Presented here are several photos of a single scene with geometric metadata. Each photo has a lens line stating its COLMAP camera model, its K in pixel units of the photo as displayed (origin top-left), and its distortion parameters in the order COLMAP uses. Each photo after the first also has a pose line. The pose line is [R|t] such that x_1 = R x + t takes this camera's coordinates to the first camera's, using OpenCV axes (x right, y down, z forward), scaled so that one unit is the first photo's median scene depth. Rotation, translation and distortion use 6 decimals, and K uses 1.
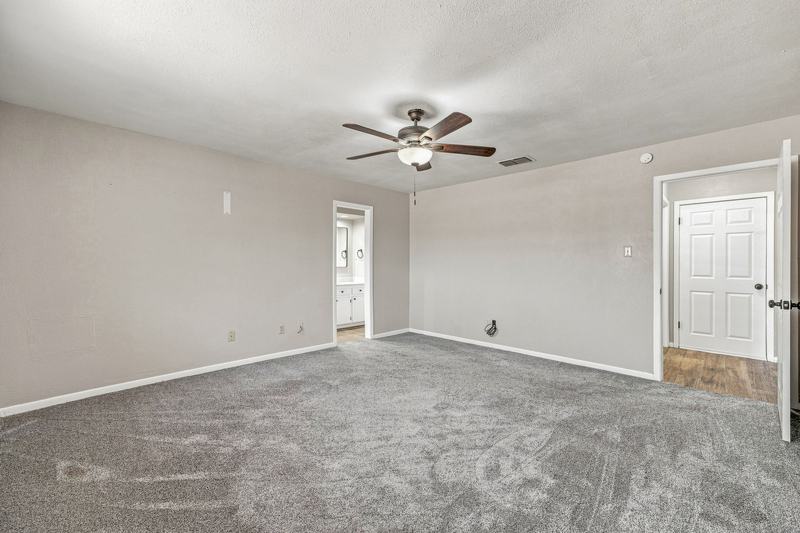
lens RADIAL K [[338.8, 0, 397.2], [0, 338.8, 259.8], [0, 0, 1]] dist [0.000924, -0.000363]
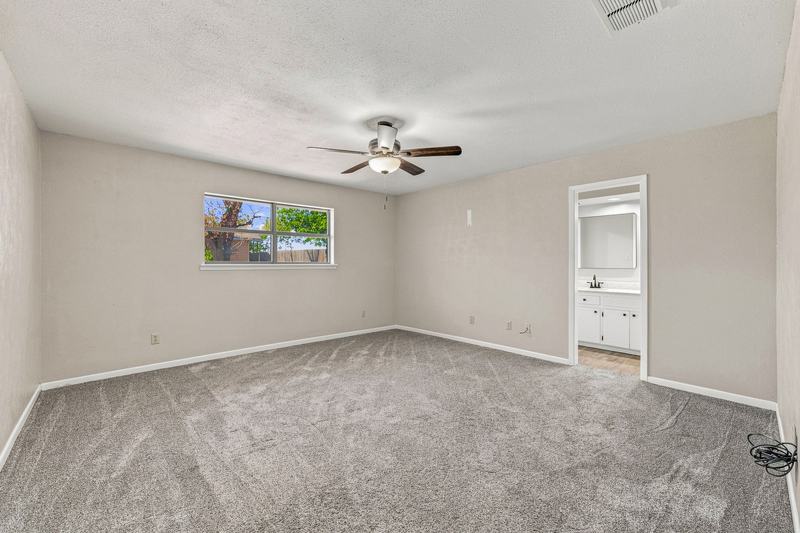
lens RADIAL K [[325.6, 0, 399.9], [0, 325.6, 264.9], [0, 0, 1]] dist [-0.054439, 0.042351]
pose [[-0.052951, -0.005293, -0.998583, 0.763812], [0.004570, 0.999974, -0.005543, 0.021065], [0.998587, -0.004857, -0.052926, 0.788345]]
